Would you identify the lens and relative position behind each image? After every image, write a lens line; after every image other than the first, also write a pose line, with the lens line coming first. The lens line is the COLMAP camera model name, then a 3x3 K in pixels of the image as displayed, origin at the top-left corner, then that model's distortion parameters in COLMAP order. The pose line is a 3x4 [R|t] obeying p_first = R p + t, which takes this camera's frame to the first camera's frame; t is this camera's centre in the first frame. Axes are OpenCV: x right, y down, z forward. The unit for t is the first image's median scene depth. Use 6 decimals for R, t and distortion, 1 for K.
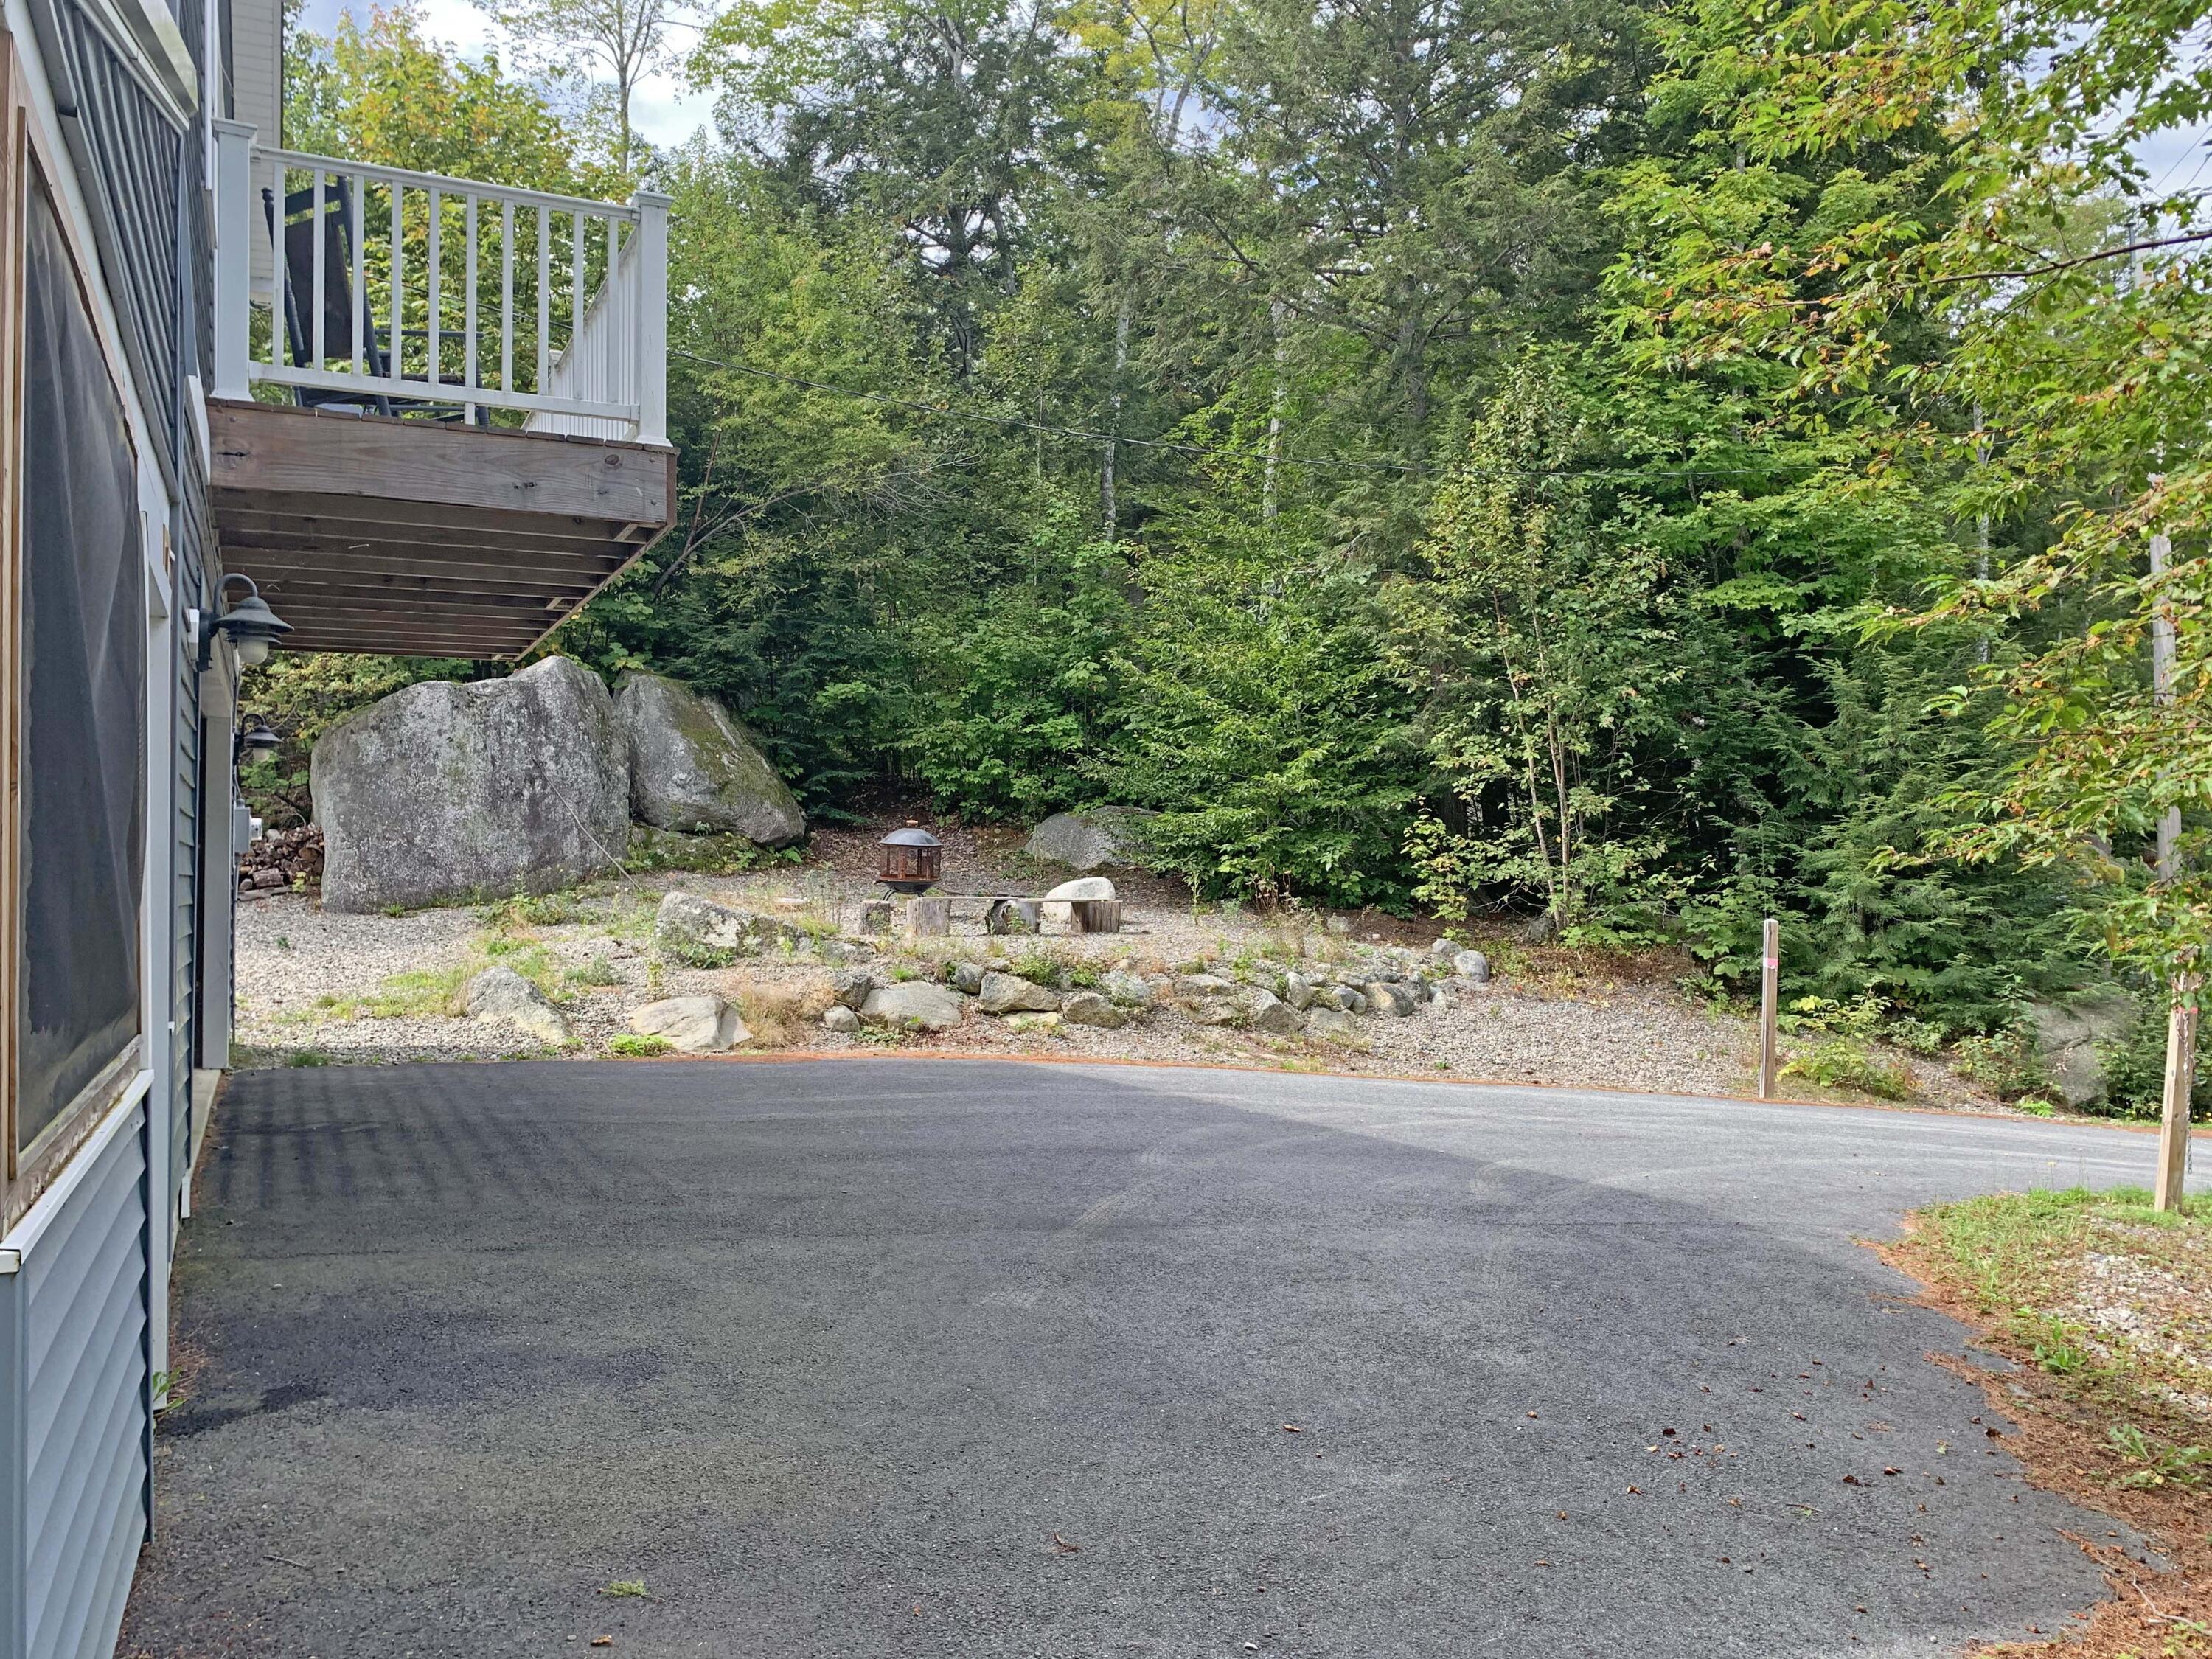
lens RADIAL K [[1675.7, 0, 1096.1], [0, 1675.7, 822.8], [0, 0, 1]] dist [0.005984, -0.008194]
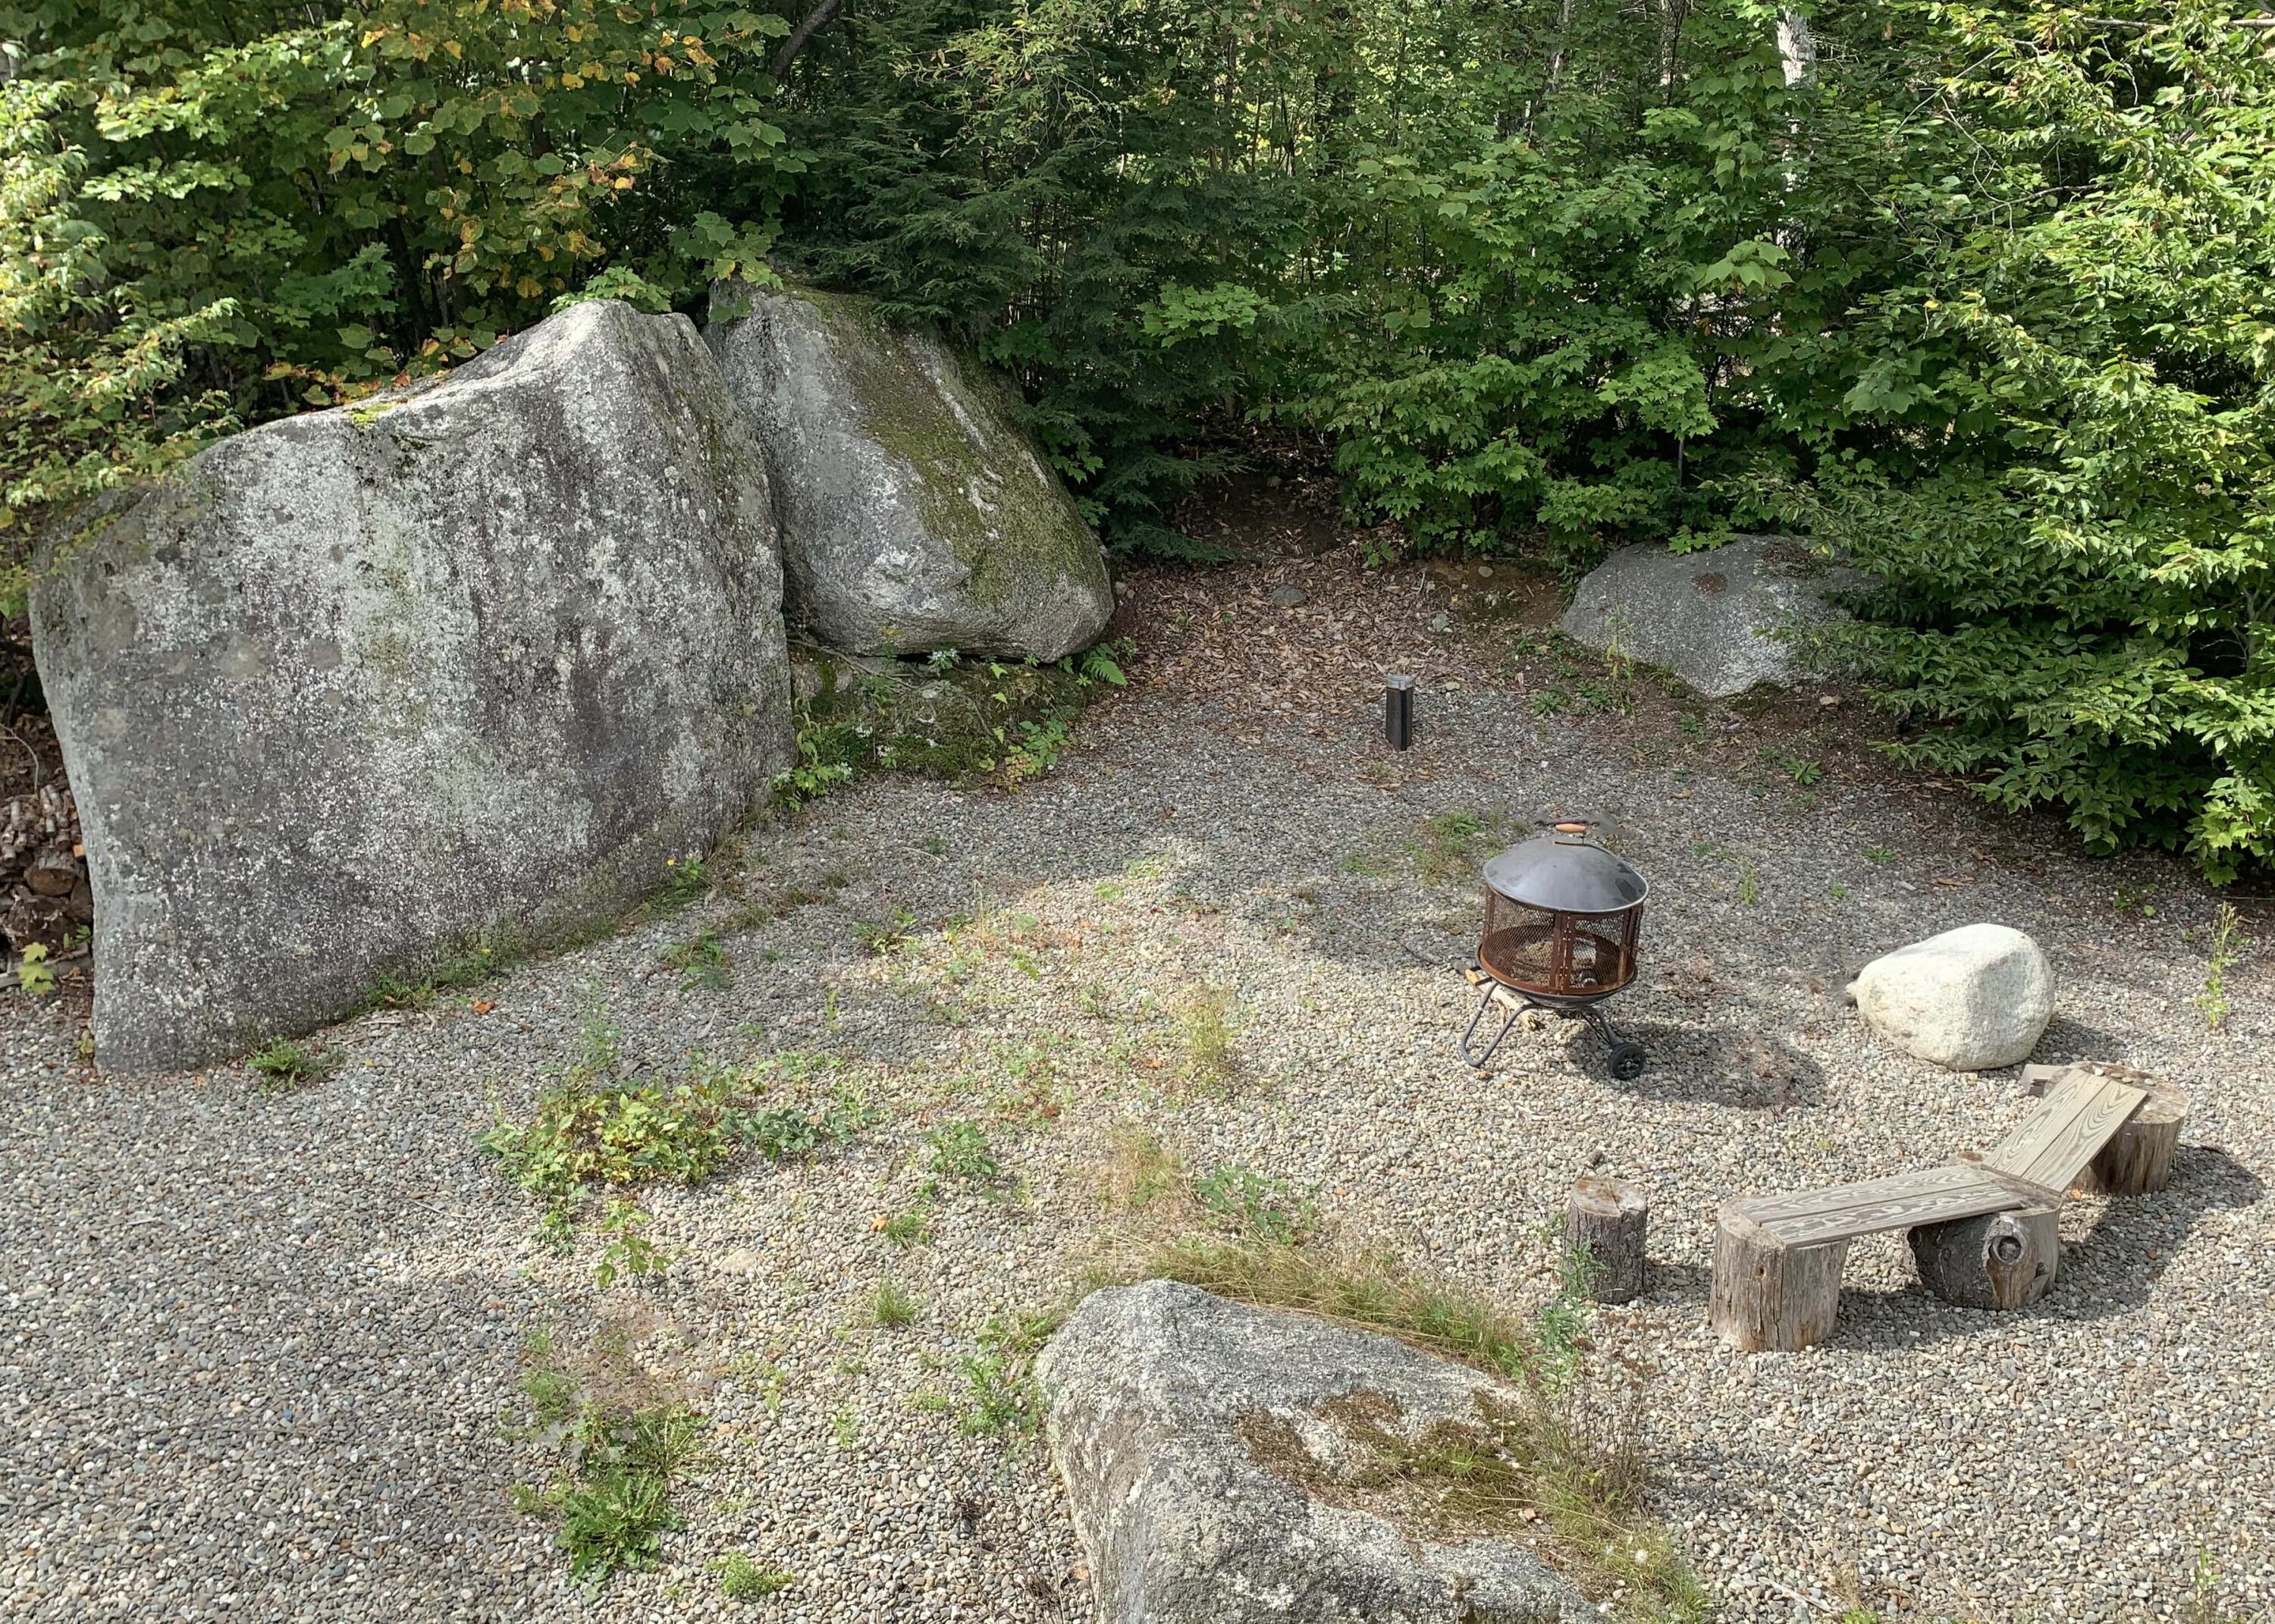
lens RADIAL K [[1917.9, 0, 1133.0], [0, 1917.9, 814.1], [0, 0, 1]] dist [0.033650, -0.006587]
pose [[0.999659, -0.006240, -0.025358, -0.170828], [0.013781, 0.950861, 0.309311, -0.119658], [0.022182, -0.309555, 0.950623, 0.491351]]
